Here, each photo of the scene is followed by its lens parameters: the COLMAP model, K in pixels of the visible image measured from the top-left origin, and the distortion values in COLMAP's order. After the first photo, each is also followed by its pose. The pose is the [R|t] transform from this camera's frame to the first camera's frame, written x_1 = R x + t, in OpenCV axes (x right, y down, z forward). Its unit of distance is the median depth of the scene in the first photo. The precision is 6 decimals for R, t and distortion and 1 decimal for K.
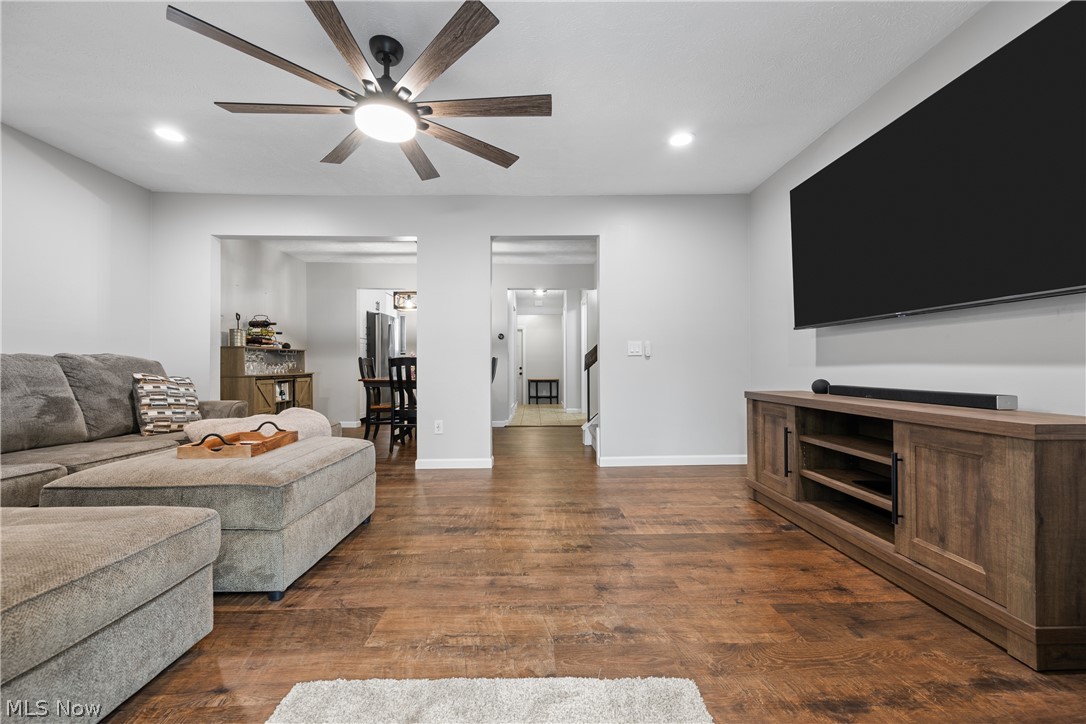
lens RADIAL K [[427.7, 0, 546.3], [0, 427.7, 351.8], [0, 0, 1]] dist [0.000201, -0.001156]
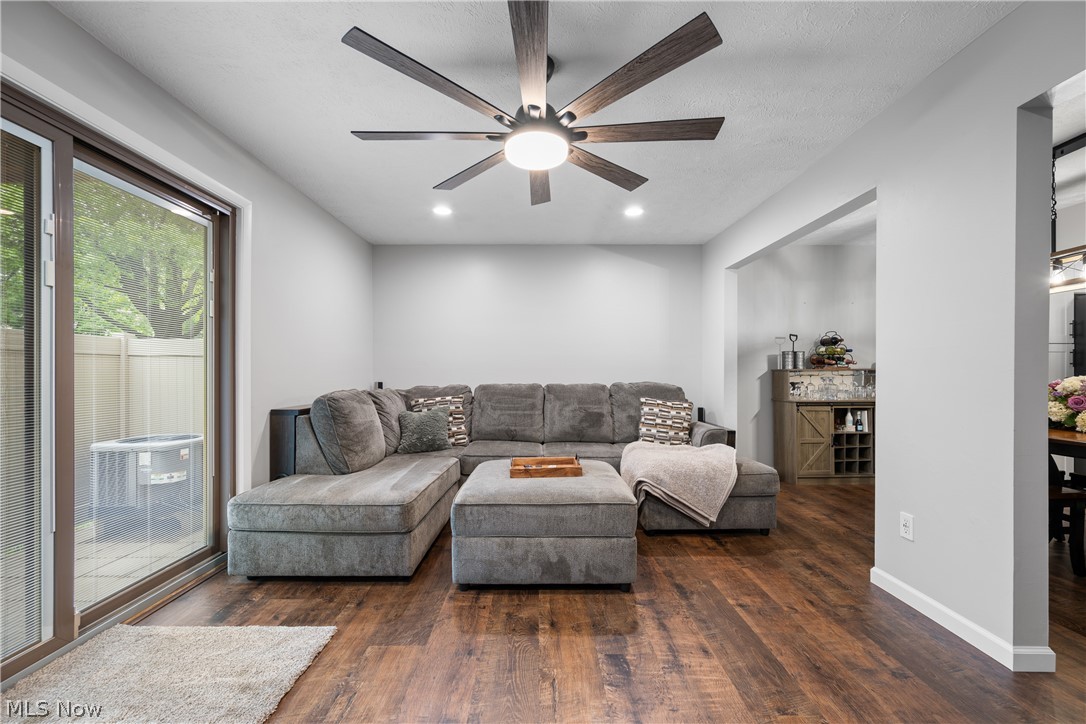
lens RADIAL K [[427.7, 0, 544.0], [0, 427.7, 368.7], [0, 0, 1]] dist [0.000201, -0.001156]
pose [[-0.016289, -0.002308, -0.999865, 0.442229], [0.036764, 0.999320, -0.002905, -0.055916], [0.999191, -0.036806, -0.016193, 0.838674]]
